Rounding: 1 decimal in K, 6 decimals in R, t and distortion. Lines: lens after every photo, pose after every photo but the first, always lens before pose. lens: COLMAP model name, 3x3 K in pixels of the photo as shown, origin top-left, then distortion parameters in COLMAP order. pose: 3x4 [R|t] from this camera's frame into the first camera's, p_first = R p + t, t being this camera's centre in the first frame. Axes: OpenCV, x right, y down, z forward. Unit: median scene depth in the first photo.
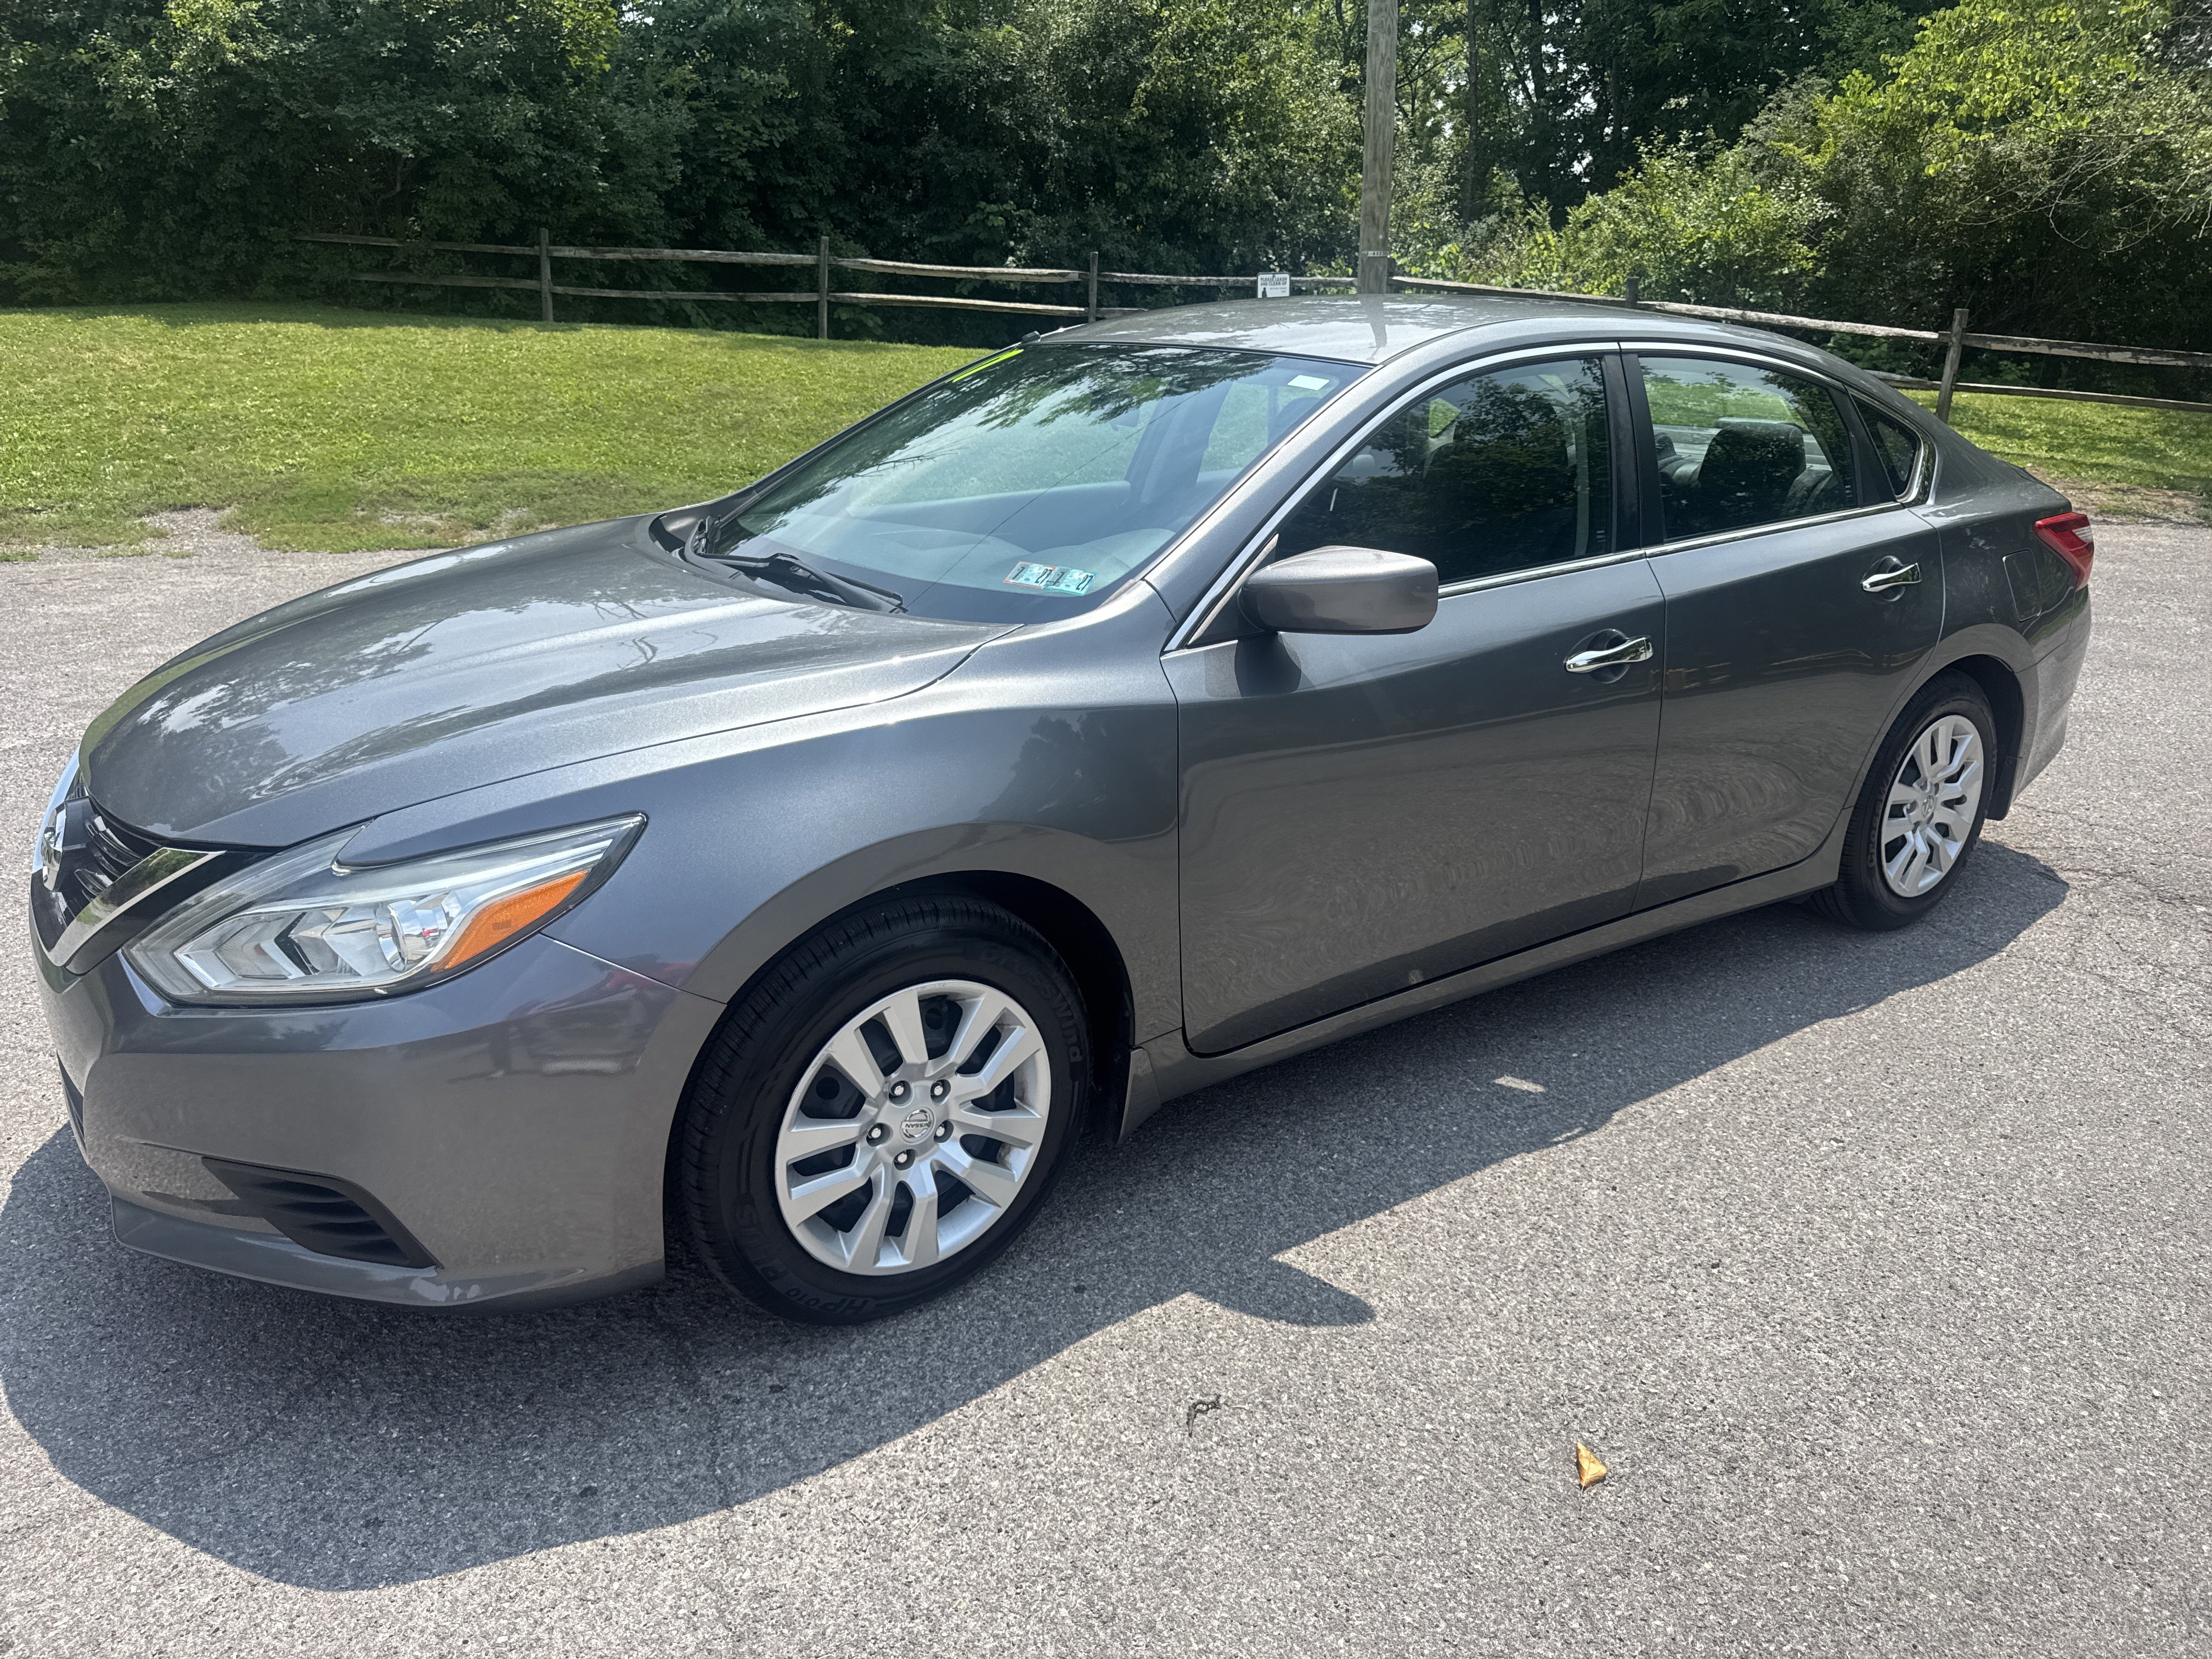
lens RADIAL K [[1646.9, 0, 1125.2], [0, 1646.9, 831.0], [0, 0, 1]] dist [0.039005, -0.042938]
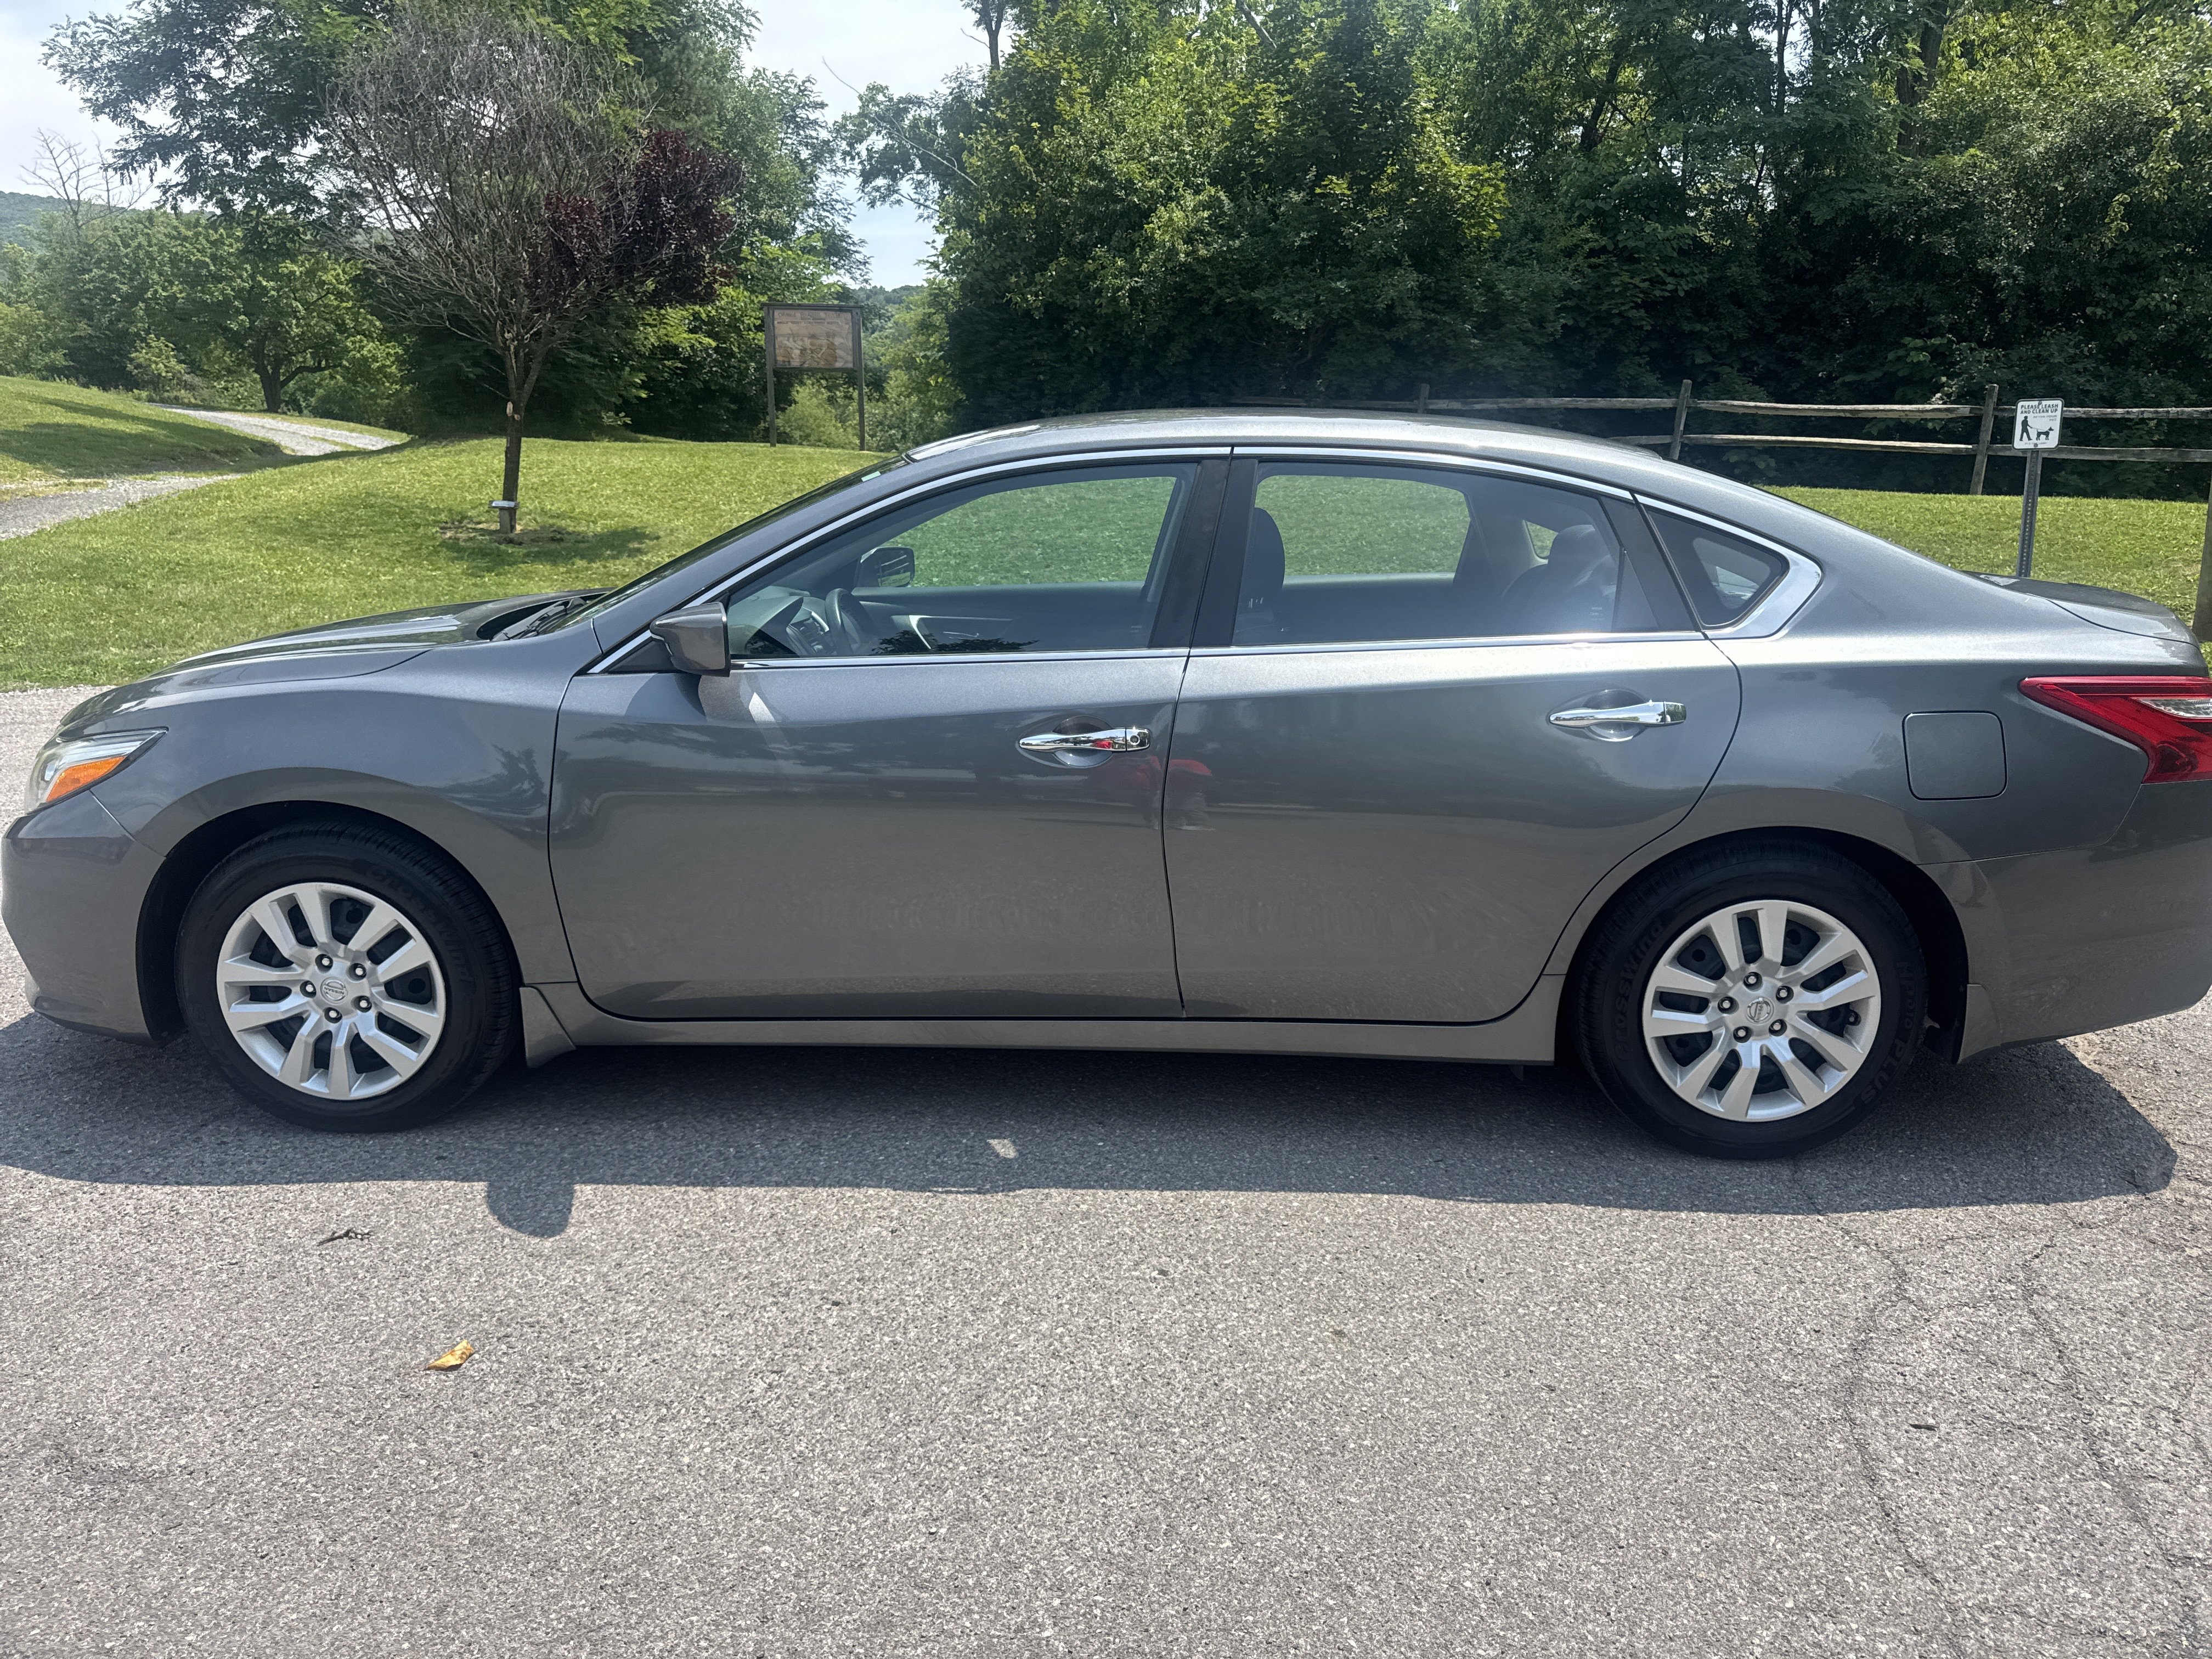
lens RADIAL K [[1646.9, 0, 1115.8], [0, 1646.9, 824.7], [0, 0, 1]] dist [0.039005, -0.042938]
pose [[0.780531, 0.128890, -0.611686, 0.180355], [-0.183823, 0.982574, -0.027524, -0.005737], [0.597479, 0.133926, 0.790622, 0.041302]]
